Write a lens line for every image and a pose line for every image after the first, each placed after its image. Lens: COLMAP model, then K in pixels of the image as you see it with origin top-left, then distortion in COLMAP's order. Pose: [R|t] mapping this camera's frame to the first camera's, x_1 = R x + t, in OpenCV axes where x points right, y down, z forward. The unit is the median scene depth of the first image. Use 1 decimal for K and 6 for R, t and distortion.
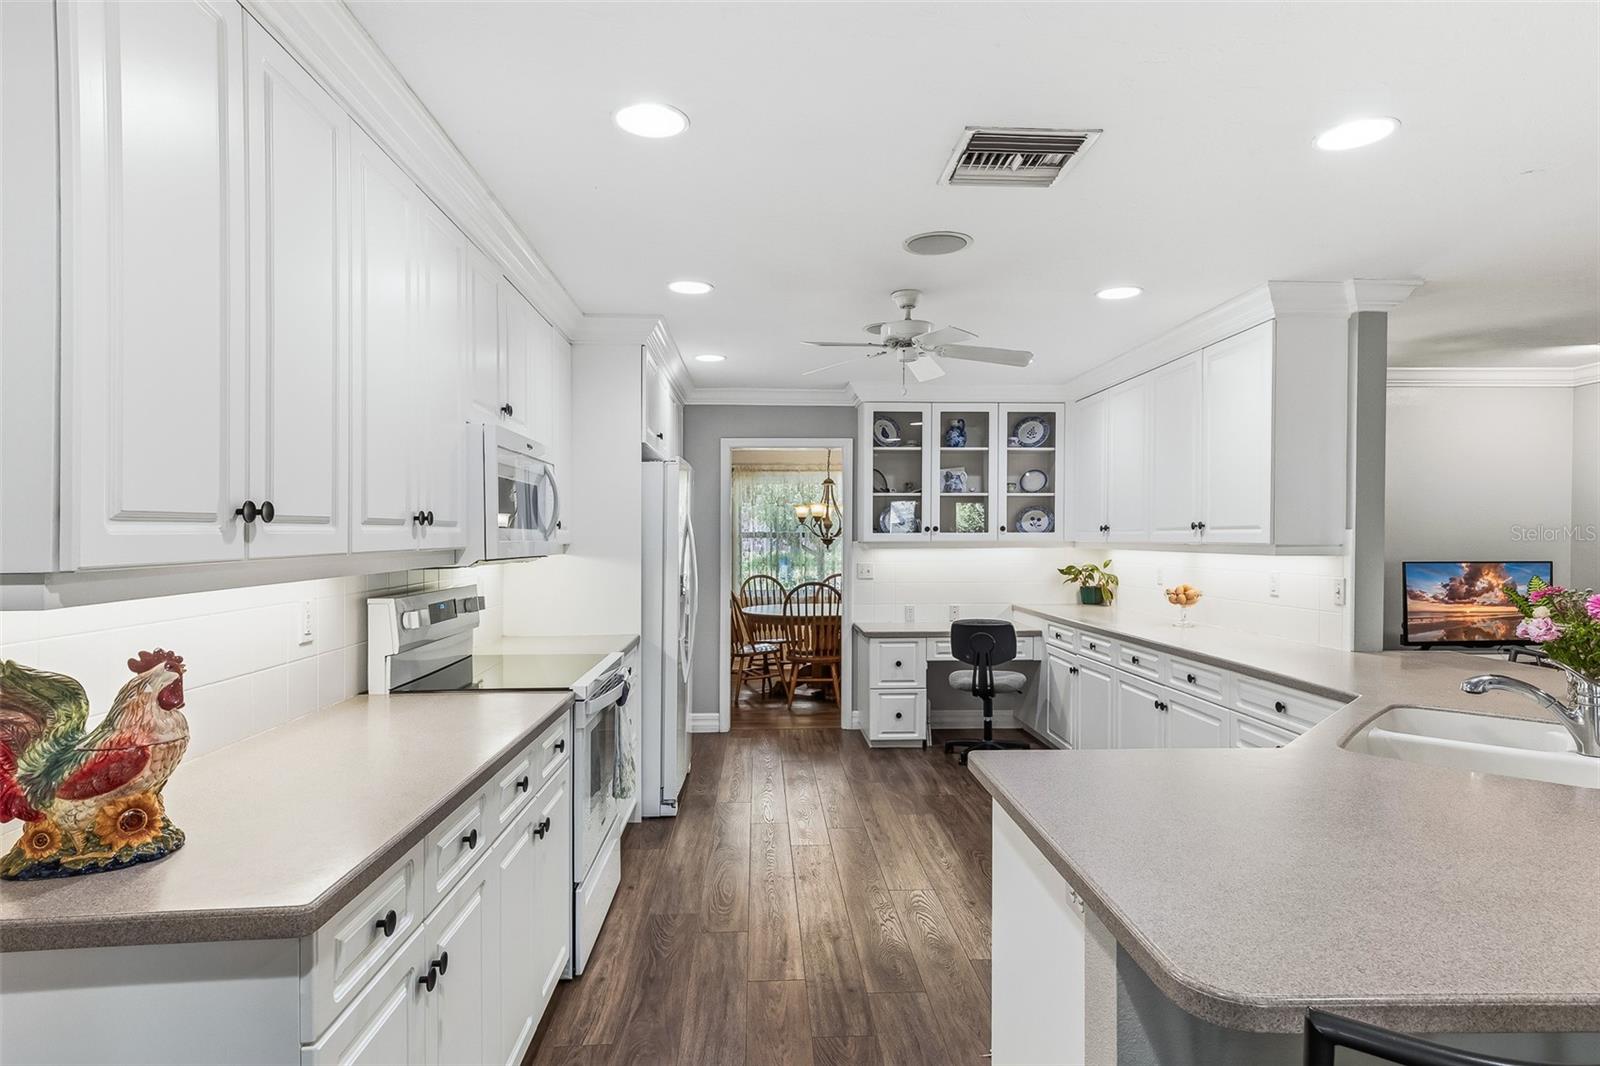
lens RADIAL K [[872.4, 0, 812.1], [0, 872.4, 539.0], [0, 0, 1]] dist [0.004641, 0.000183]
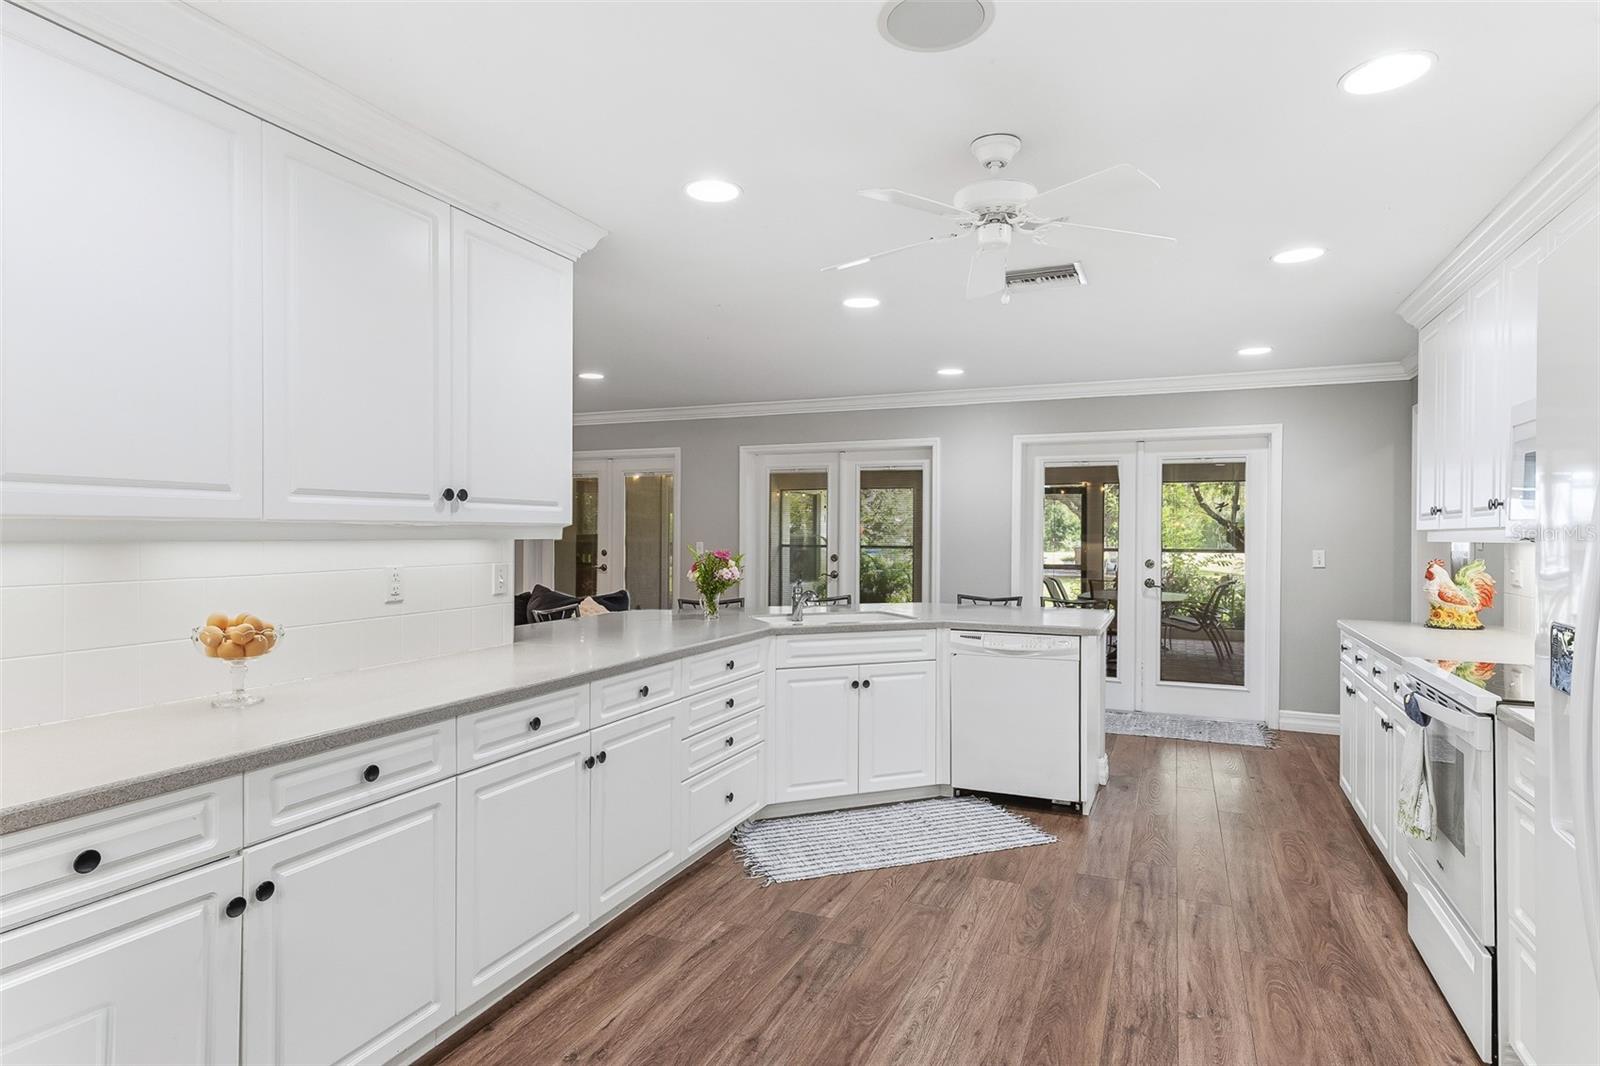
lens RADIAL K [[872.4, 0, 813.6], [0, 872.4, 543.2], [0, 0, 1]] dist [0.004641, 0.000183]
pose [[-0.898131, -0.008506, 0.439645, -0.045789], [-0.000595, 0.999835, 0.018128, 0.006472], [-0.439727, 0.016019, -0.897989, 1.278667]]
